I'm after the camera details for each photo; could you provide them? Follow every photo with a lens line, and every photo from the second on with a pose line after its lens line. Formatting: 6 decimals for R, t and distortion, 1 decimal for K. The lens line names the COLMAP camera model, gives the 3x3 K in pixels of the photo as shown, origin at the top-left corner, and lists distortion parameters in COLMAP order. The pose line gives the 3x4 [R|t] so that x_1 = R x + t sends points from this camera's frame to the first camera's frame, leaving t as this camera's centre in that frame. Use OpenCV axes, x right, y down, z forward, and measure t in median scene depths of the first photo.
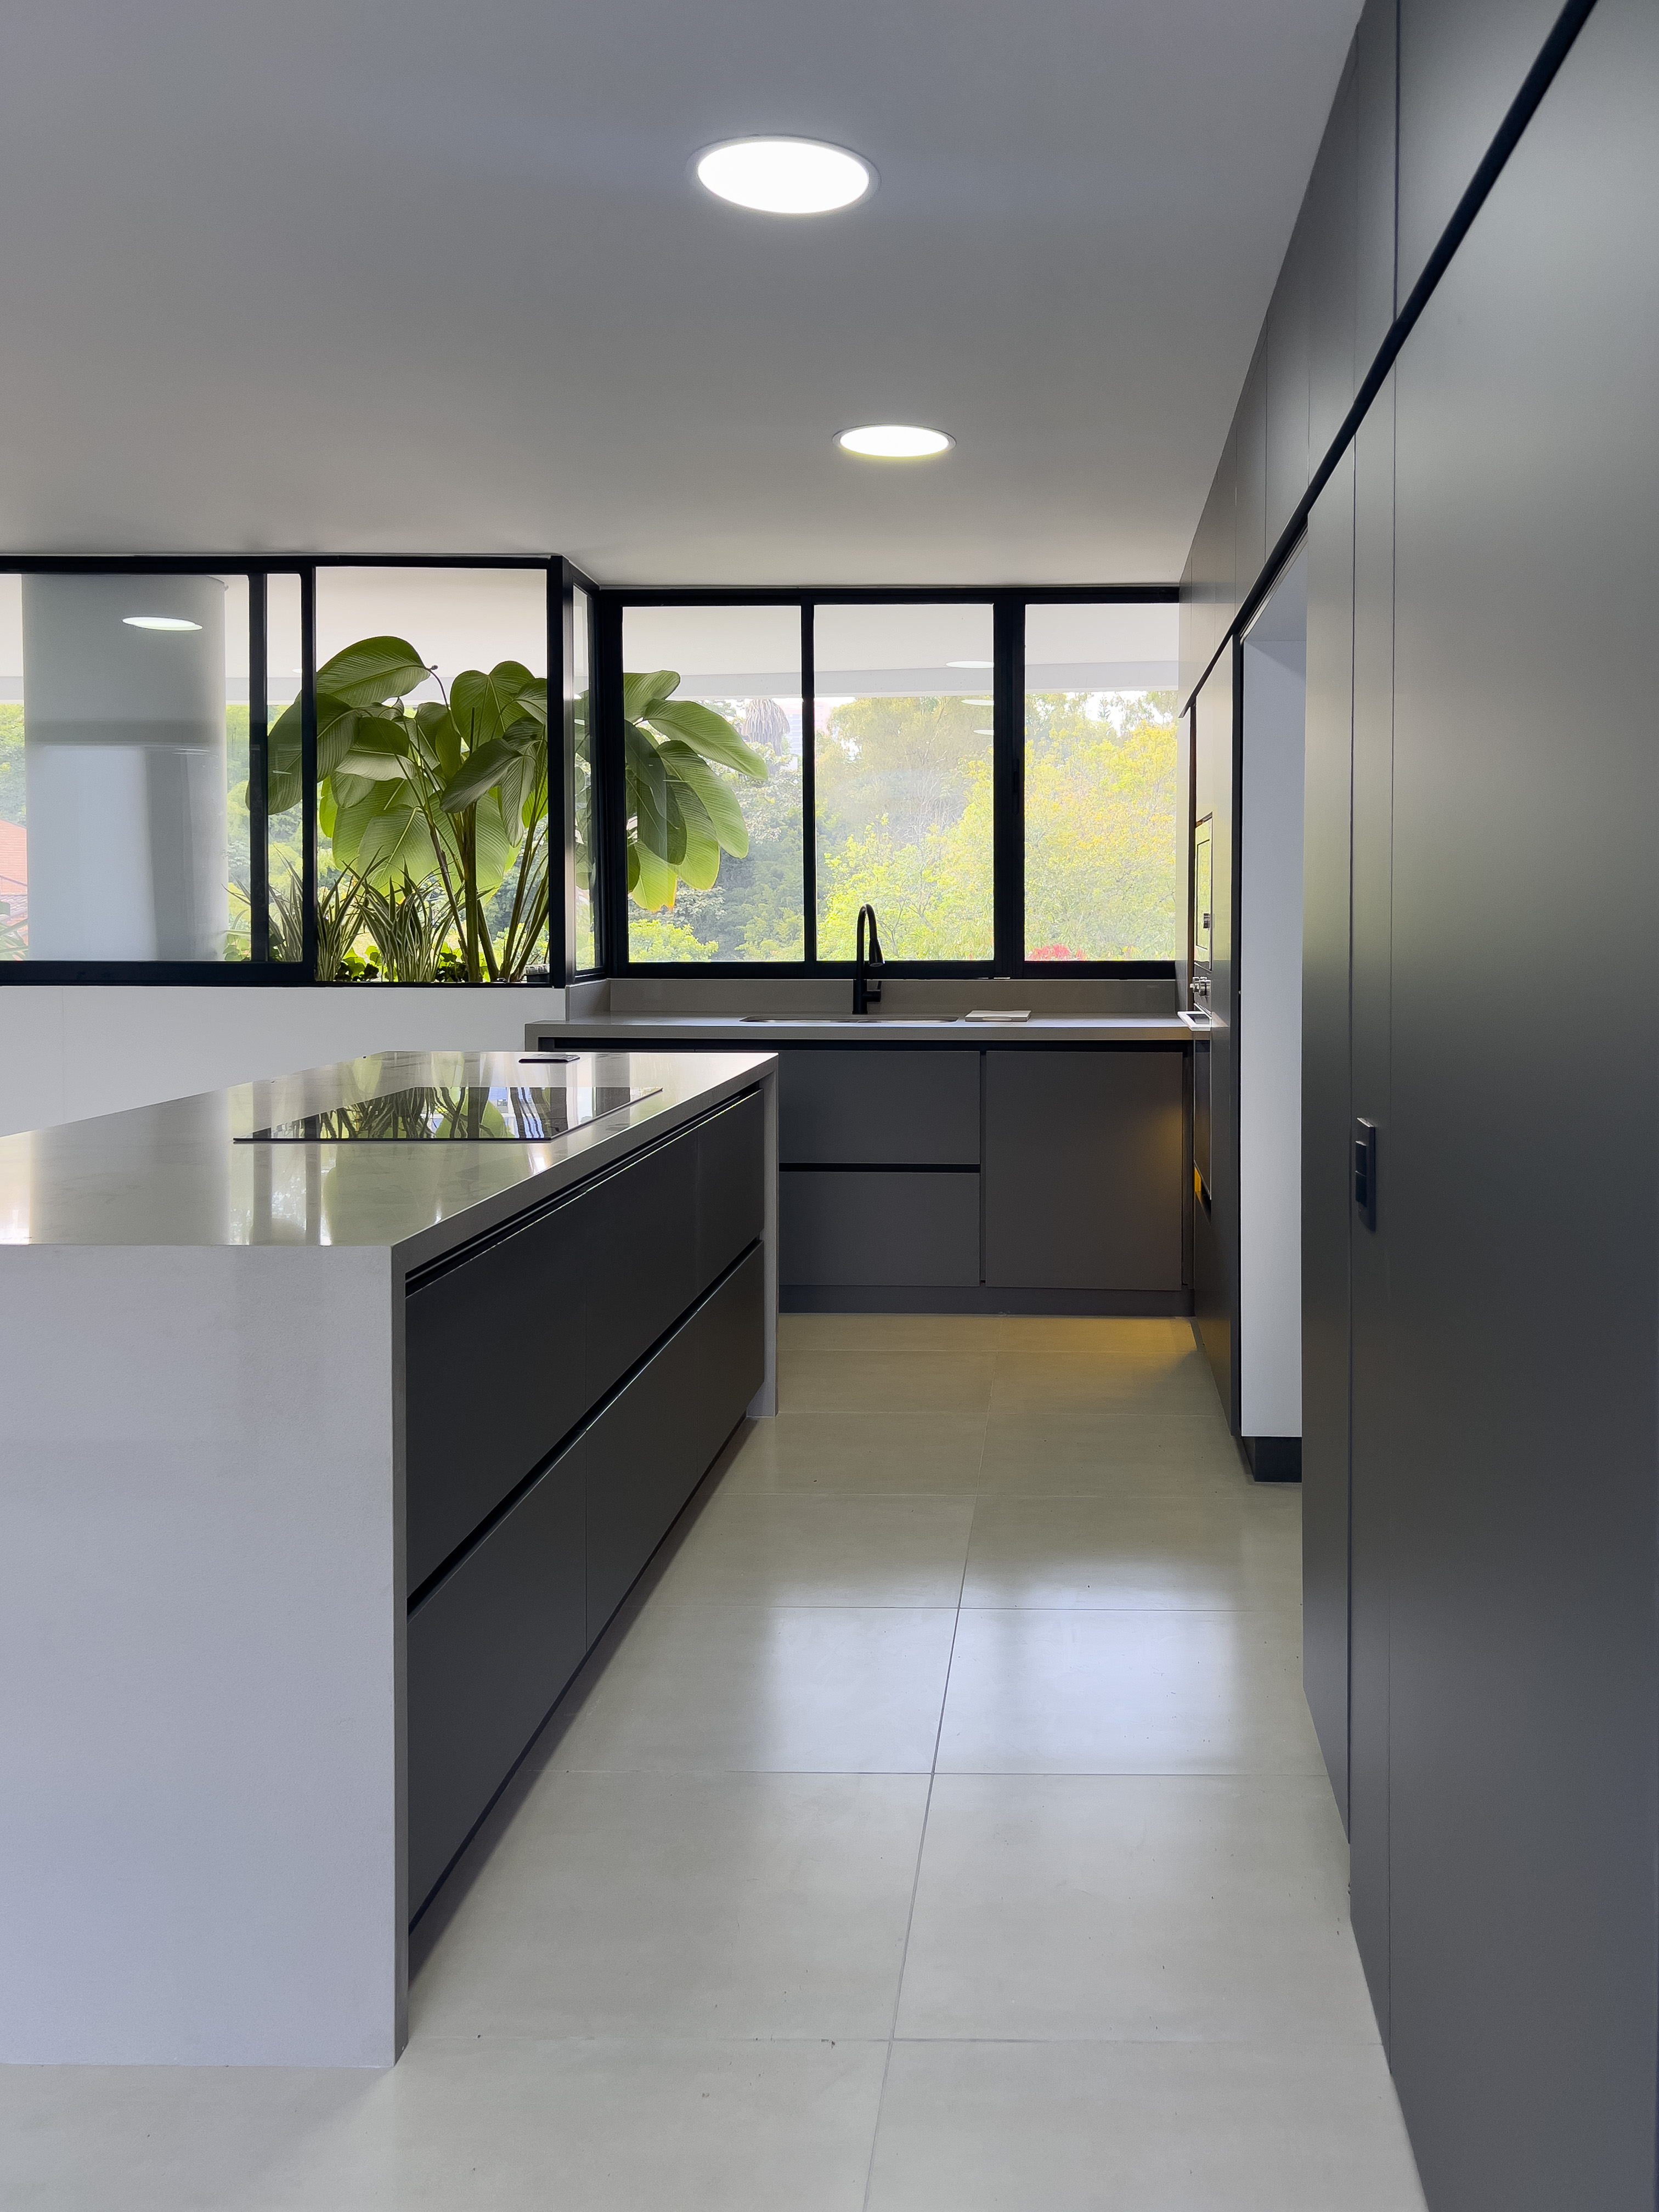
lens RADIAL K [[1735.4, 0, 906.7], [0, 1735.4, 957.2], [0, 0, 1]] dist [0.046649, -0.044562]
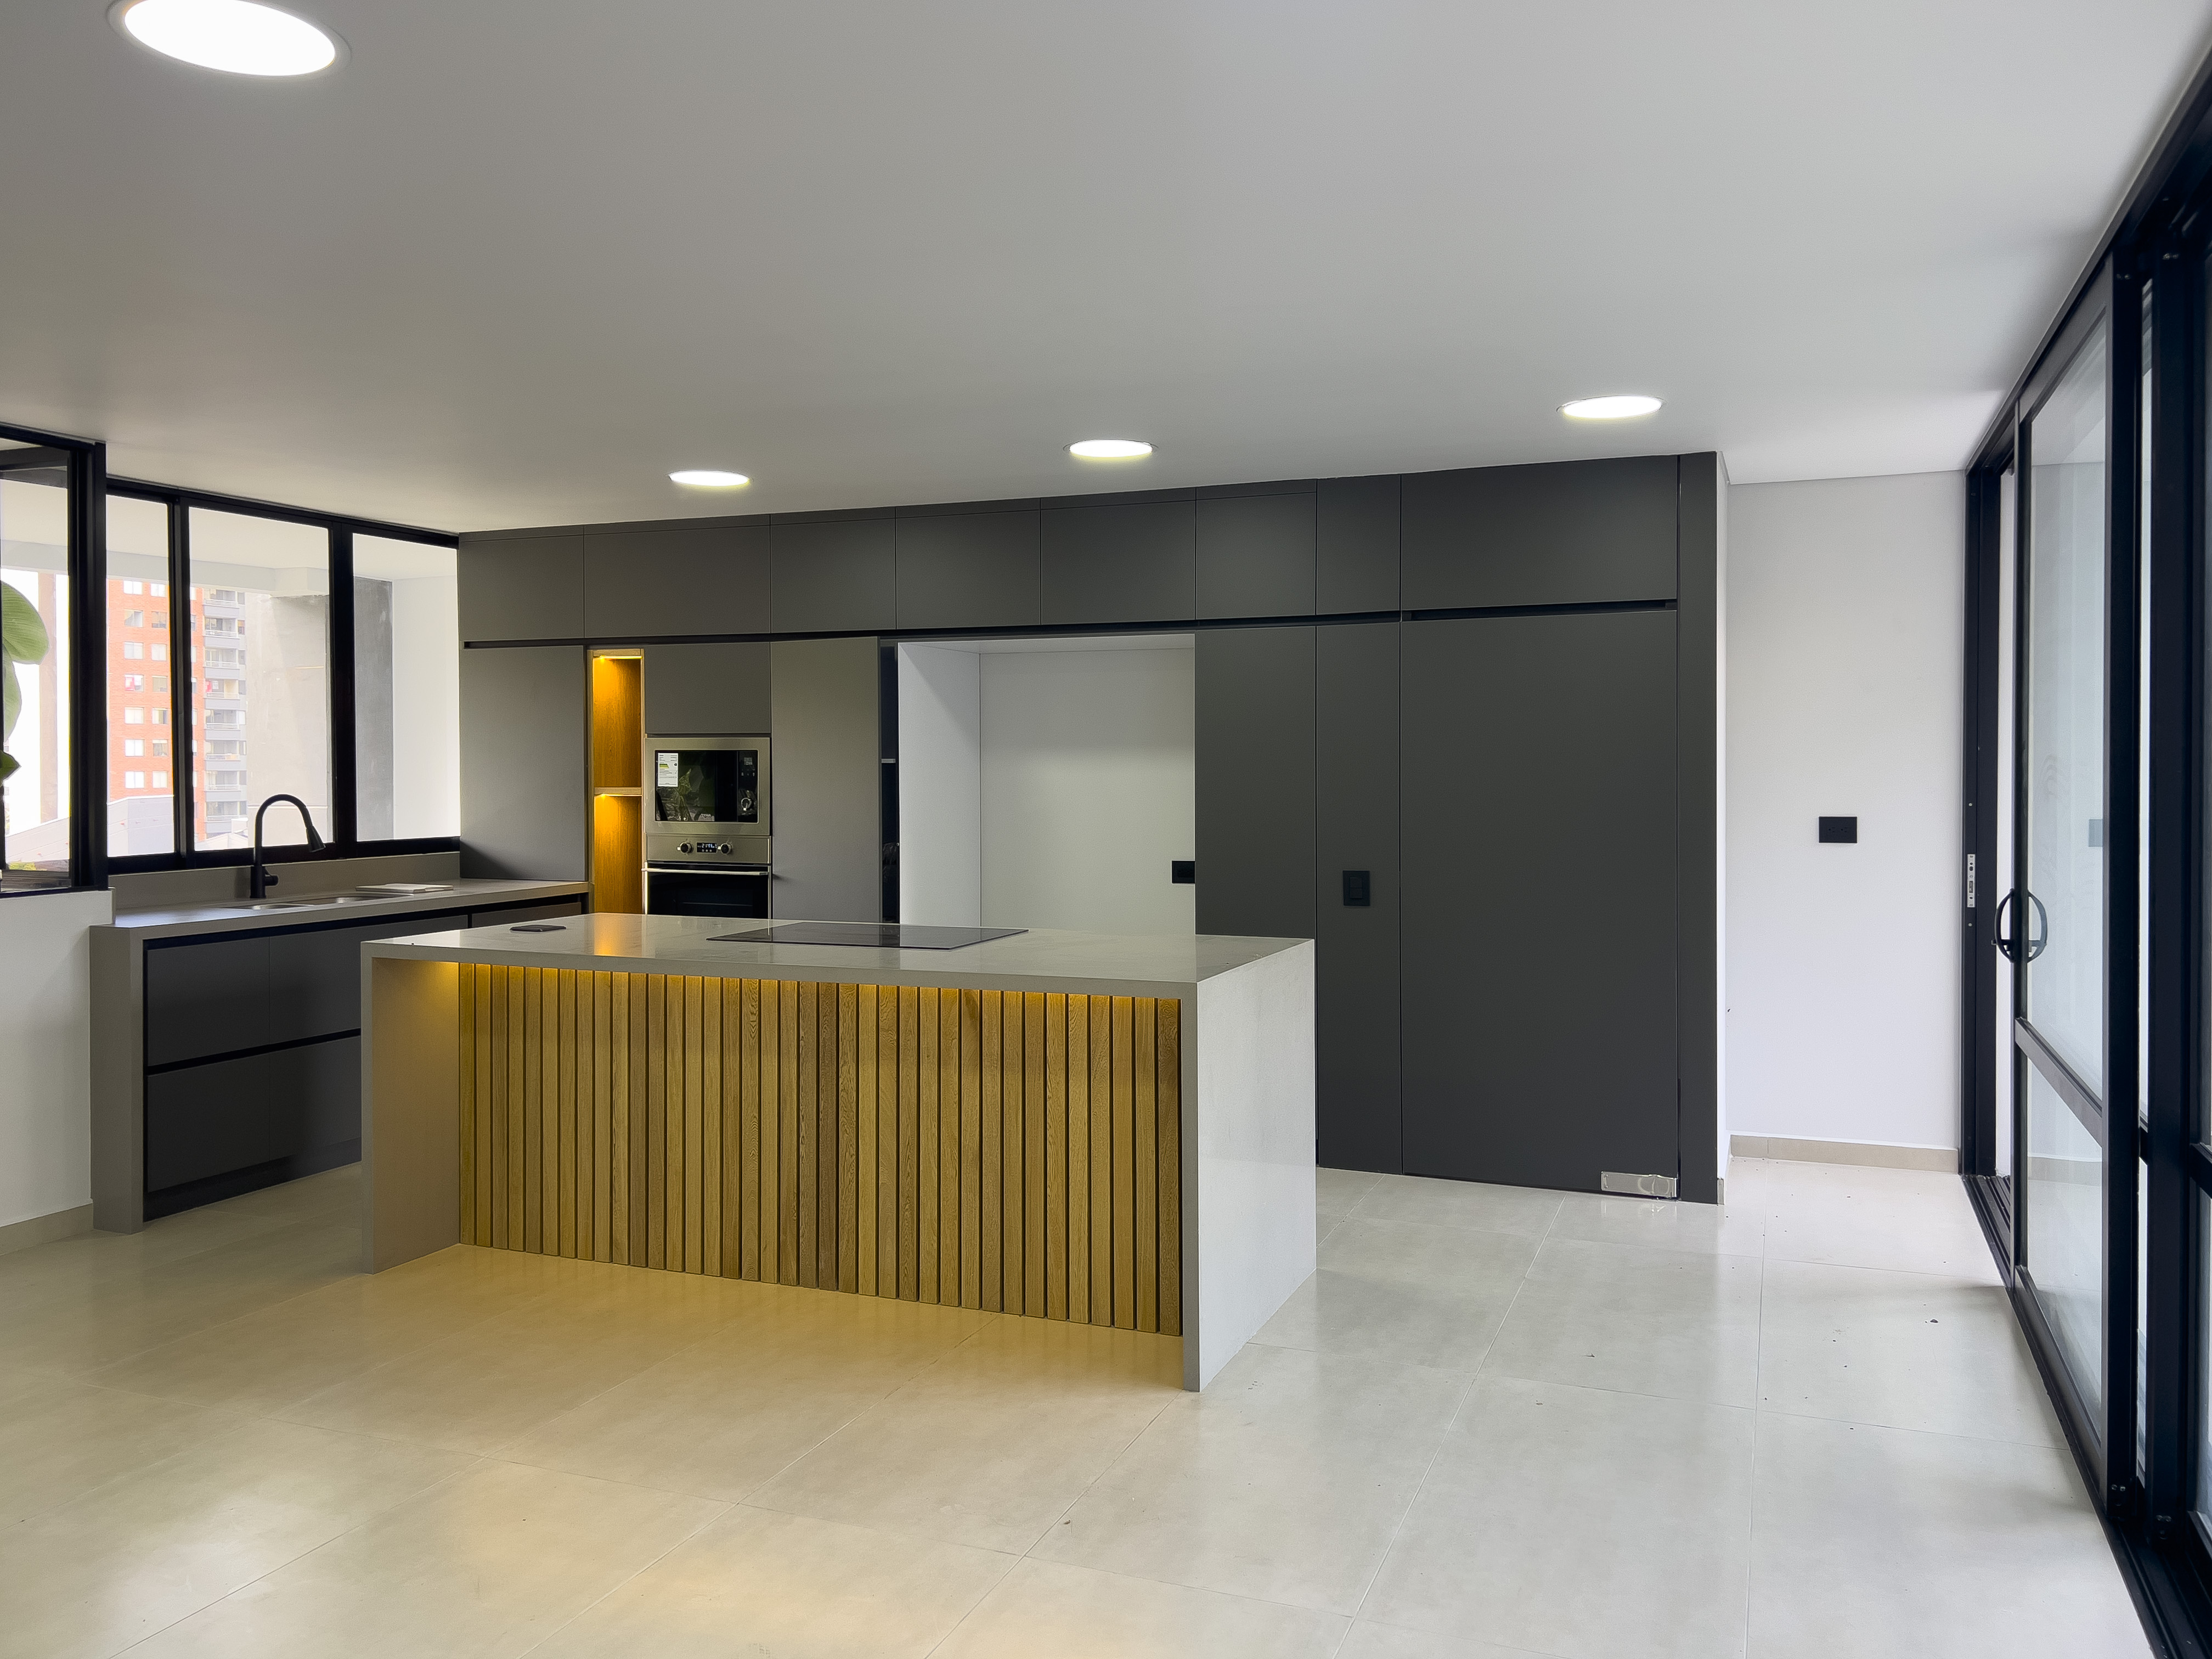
lens RADIAL K [[1735.4, 0, 1134.1], [0, 1735.4, 794.0], [0, 0, 1]] dist [0.046649, -0.044562]
pose [[0.345566, -0.020420, 0.938172, -0.838024], [0.031281, 0.999458, 0.010232, -0.025519], [-0.937873, 0.025811, 0.346018, 0.122016]]
